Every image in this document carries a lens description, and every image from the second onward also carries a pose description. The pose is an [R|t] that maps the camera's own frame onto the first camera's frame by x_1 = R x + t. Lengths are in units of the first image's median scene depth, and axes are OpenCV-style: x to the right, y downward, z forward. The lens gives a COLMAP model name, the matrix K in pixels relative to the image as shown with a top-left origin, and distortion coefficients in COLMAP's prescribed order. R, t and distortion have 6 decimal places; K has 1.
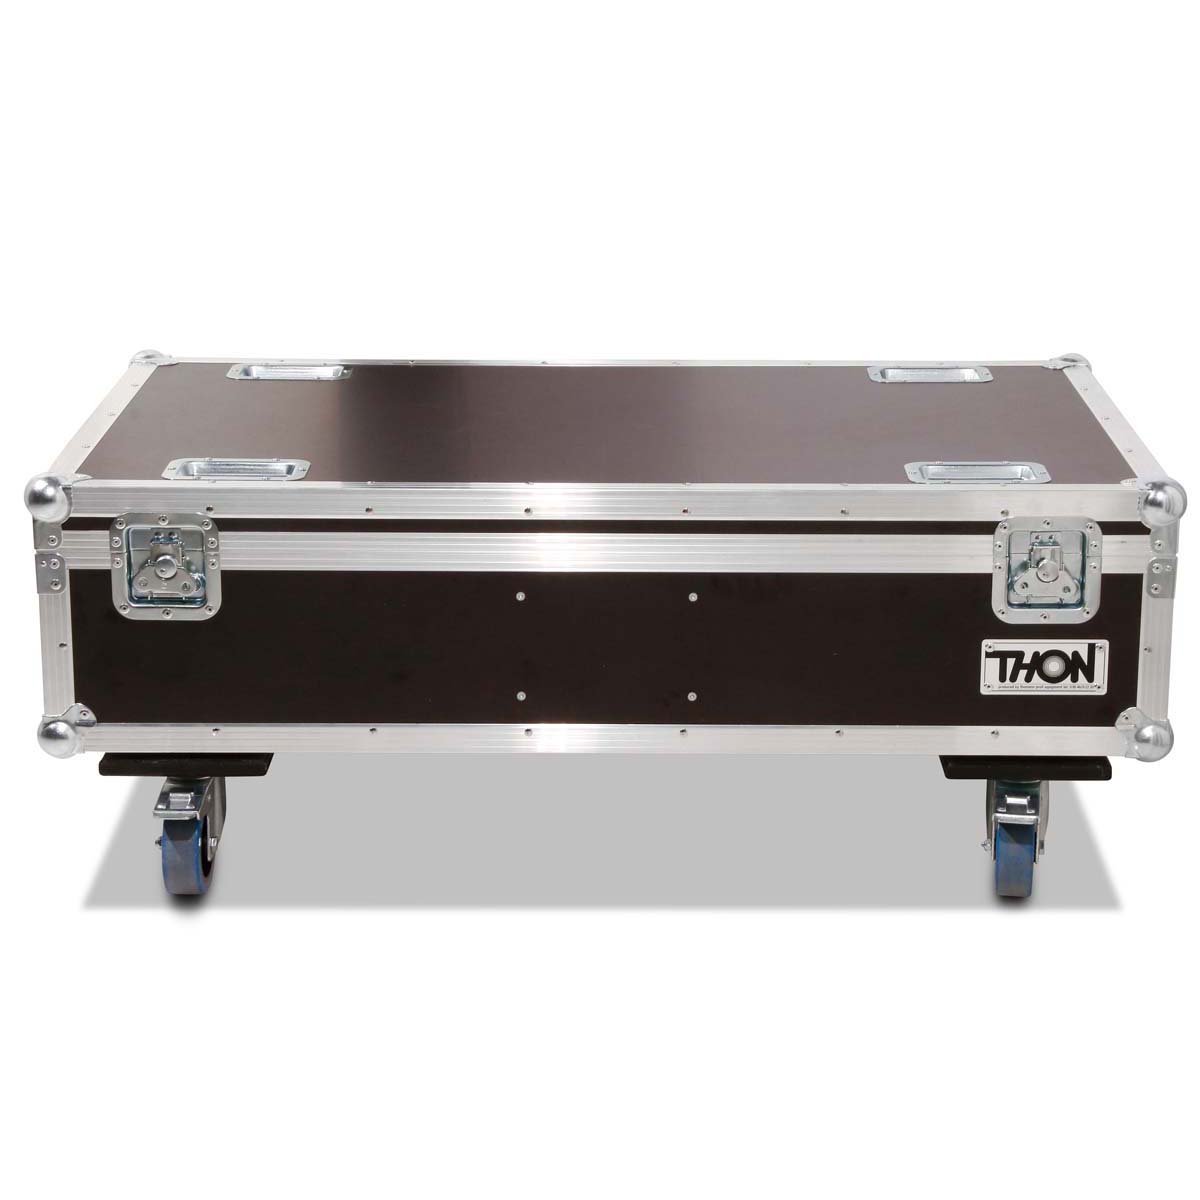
lens RADIAL K [[3019.6, 0, 645.3], [0, 3019.6, 601.7], [0, 0, 1]] dist [0.394348, 0.000000]
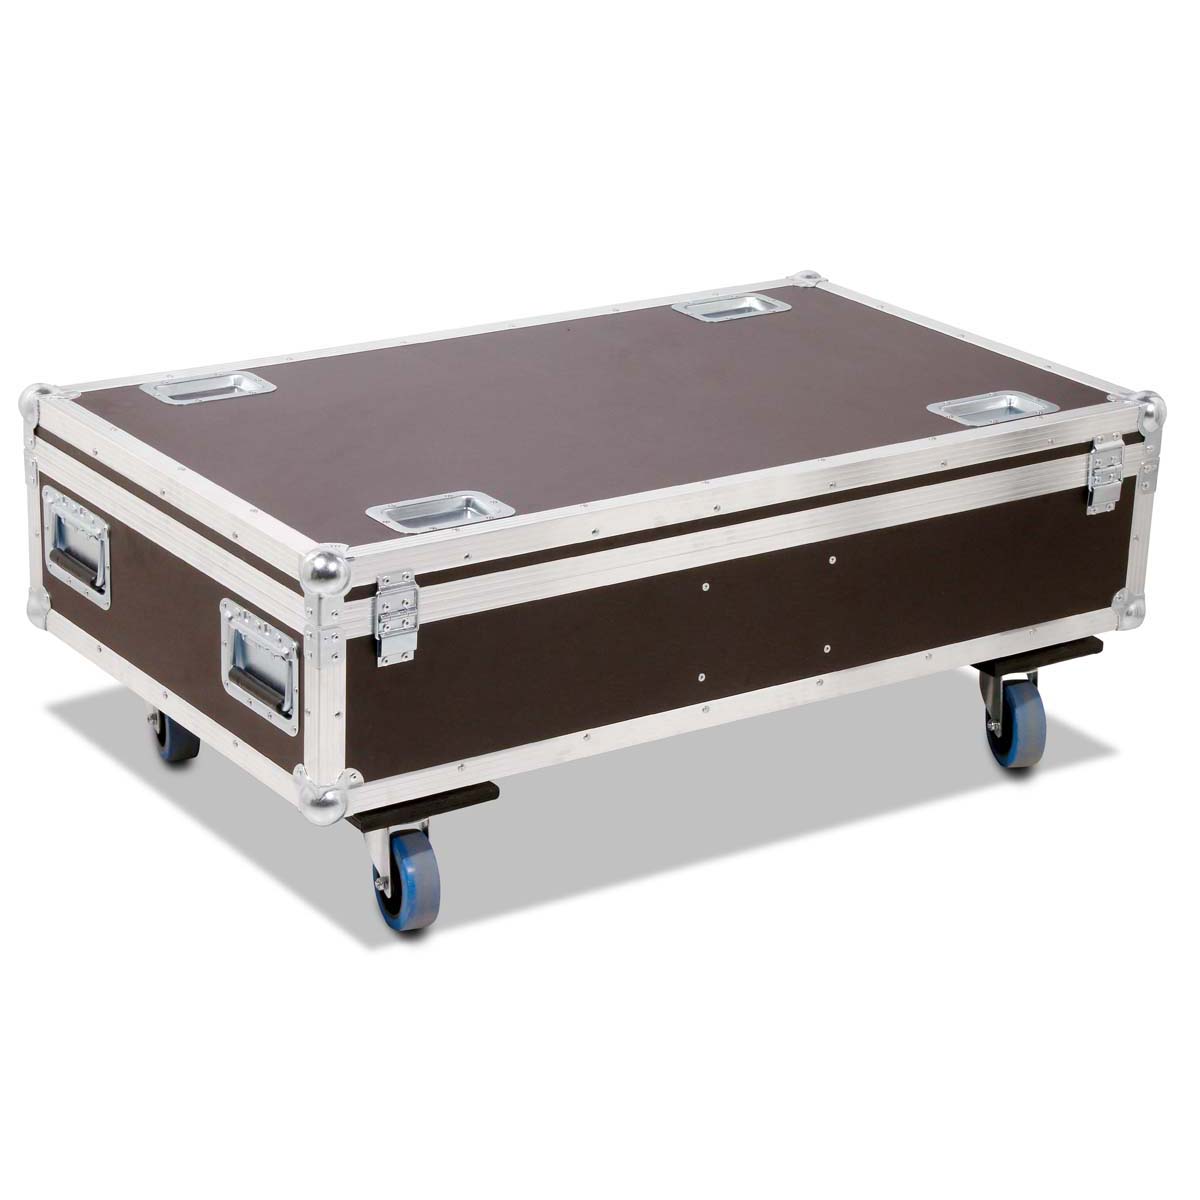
lens RADIAL K [[3025.9, 0, 600.9], [0, 3025.9, 601.8], [0, 0, 1]] dist [0.538875, 0.000000]
pose [[0.819105, -0.176696, 0.545753, -0.666332], [0.187340, 0.981612, 0.036638, -0.043236], [-0.542191, 0.072231, 0.837145, 0.093580]]
